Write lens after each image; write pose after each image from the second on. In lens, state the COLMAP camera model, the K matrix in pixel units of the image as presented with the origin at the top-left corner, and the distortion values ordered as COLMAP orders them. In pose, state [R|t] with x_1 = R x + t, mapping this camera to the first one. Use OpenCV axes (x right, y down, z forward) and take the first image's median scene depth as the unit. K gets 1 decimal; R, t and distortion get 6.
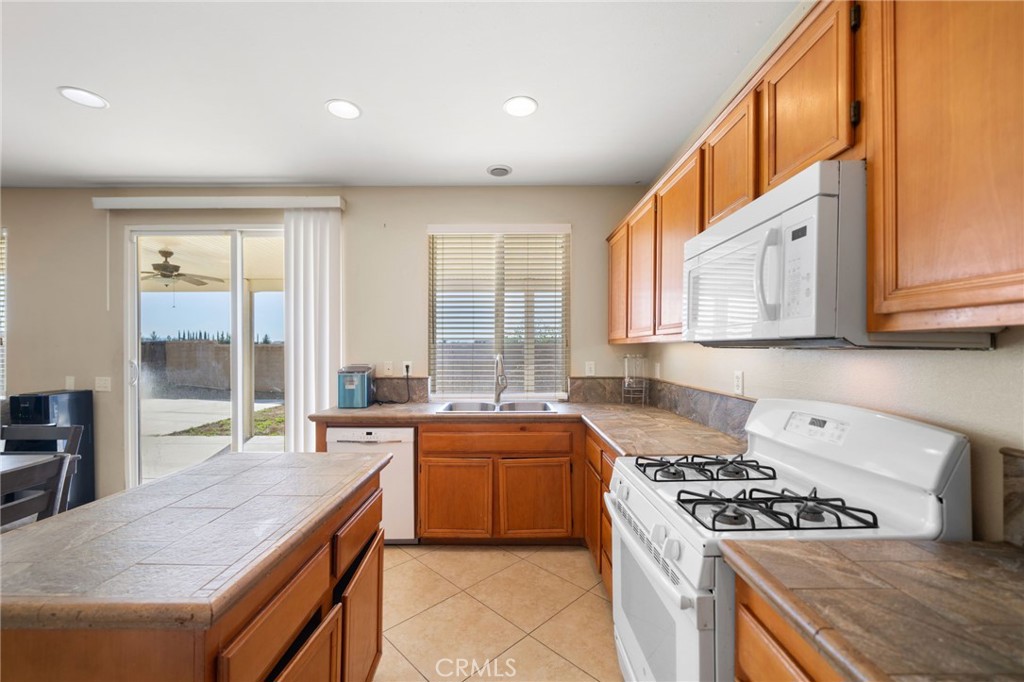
lens RADIAL K [[410.0, 0, 506.5], [0, 410.0, 348.0], [0, 0, 1]] dist [-0.000806, -0.000088]
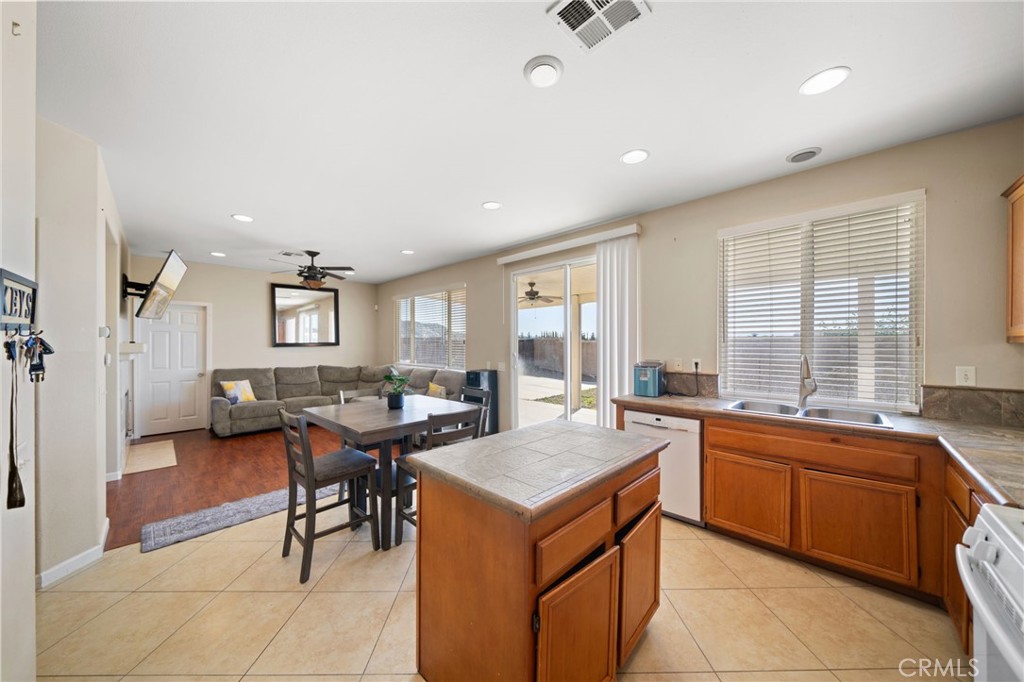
lens RADIAL K [[346.2, 0, 508.5], [0, 346.2, 341.3], [0, 0, 1]] dist [-0.007209, -0.000295]
pose [[0.717568, -0.004752, -0.696473, 0.052192], [0.002734, 0.999988, -0.004005, -0.014922], [0.696483, 0.000970, 0.717572, -0.020524]]
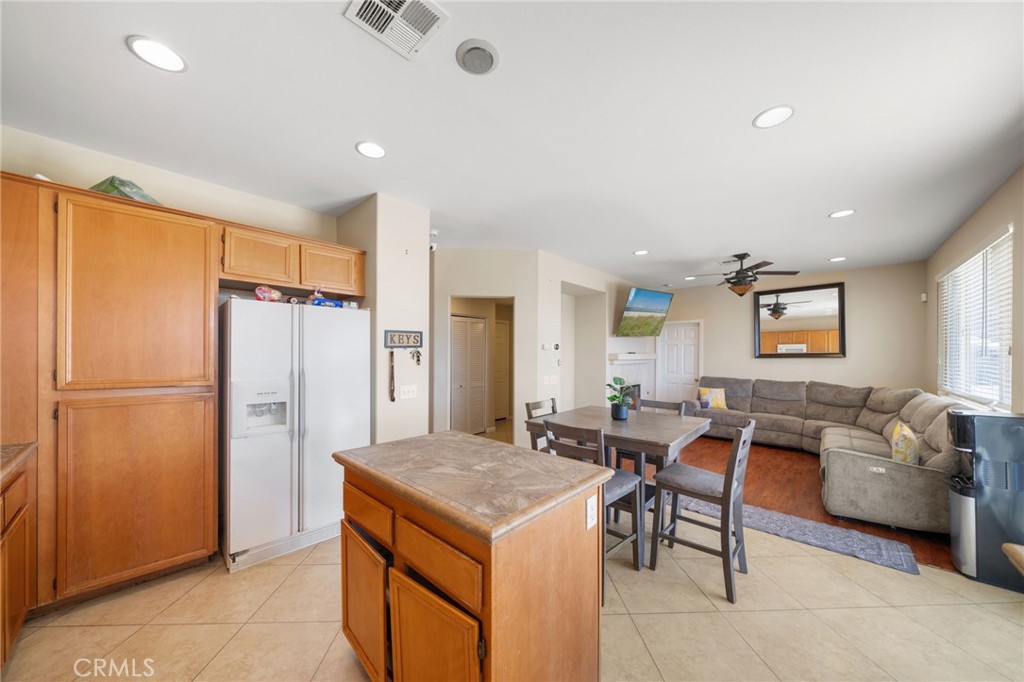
lens RADIAL K [[346.2, 0, 504.5], [0, 346.2, 357.1], [0, 0, 1]] dist [-0.007209, -0.000295]
pose [[-0.674719, 0.002790, -0.738069, 0.054230], [-0.001704, 0.999984, 0.005337, -0.003979], [0.738072, 0.004859, -0.674704, 0.965874]]
